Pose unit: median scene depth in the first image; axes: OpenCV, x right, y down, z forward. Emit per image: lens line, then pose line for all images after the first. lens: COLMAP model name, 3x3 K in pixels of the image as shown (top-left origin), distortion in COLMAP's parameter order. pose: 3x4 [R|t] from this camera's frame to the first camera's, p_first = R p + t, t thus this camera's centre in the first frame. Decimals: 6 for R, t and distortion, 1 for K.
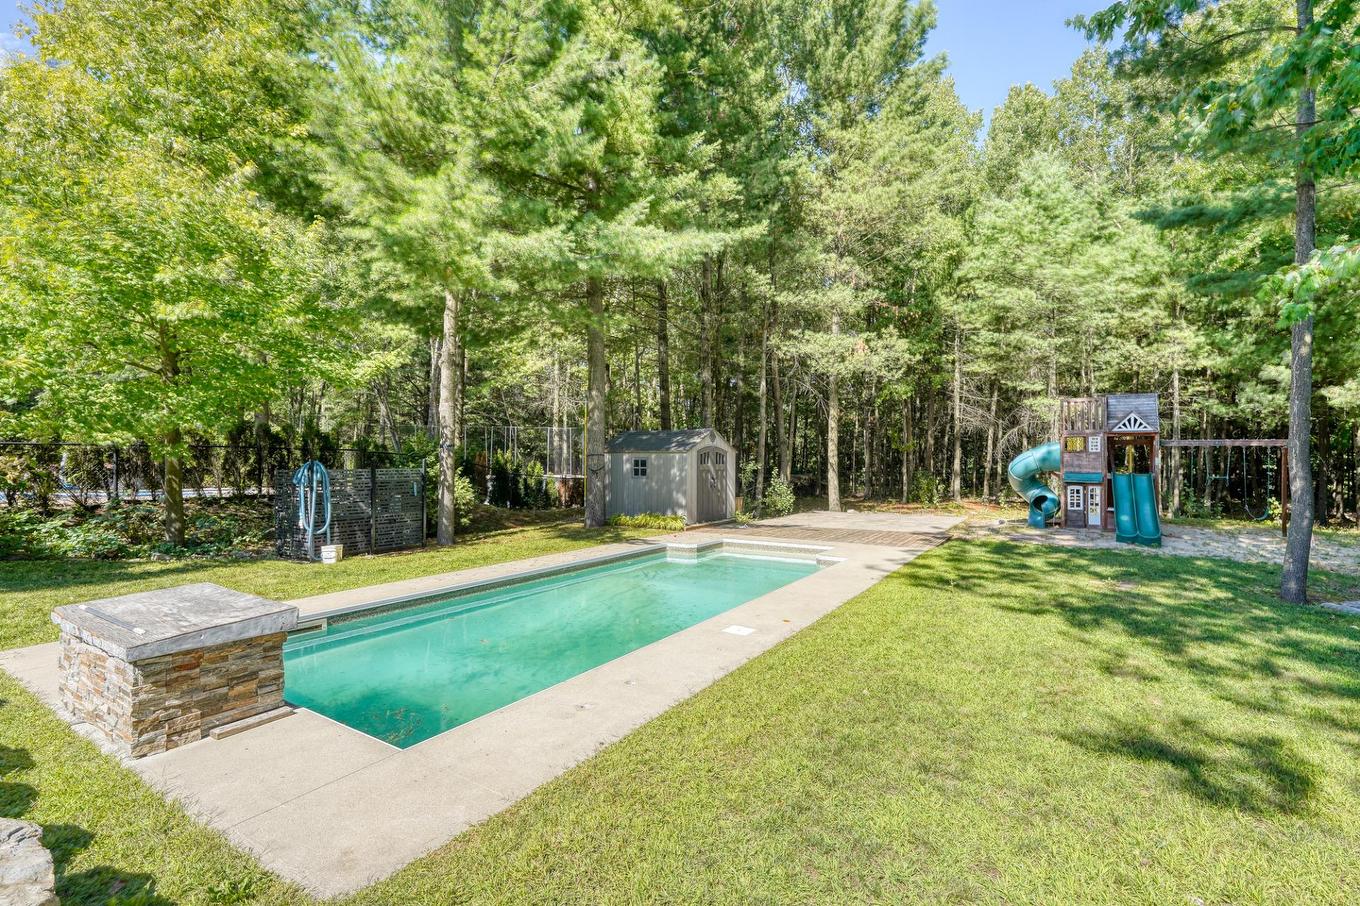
lens RADIAL K [[620.6, 0, 683.5], [0, 620.6, 446.0], [0, 0, 1]] dist [-0.000185, -0.000198]
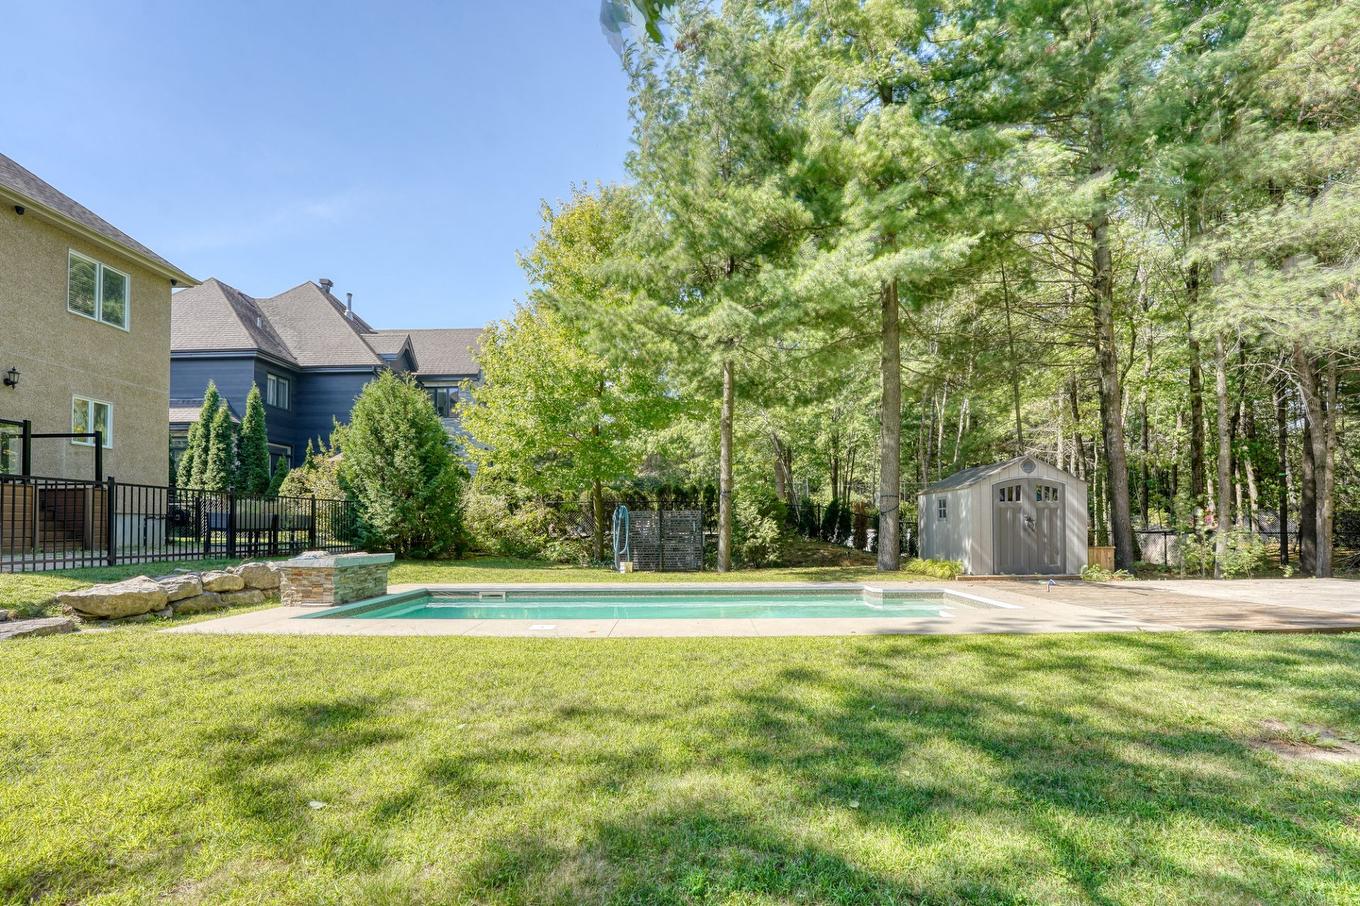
lens RADIAL K [[583.0, 0, 680.5], [0, 583.0, 434.5], [0, 0, 1]] dist [-0.001816, -0.000271]
pose [[0.524434, -0.138323, -0.840140, 0.592383], [0.028550, 0.989018, -0.145013, 0.053116], [0.850972, 0.052064, 0.522624, 0.306295]]
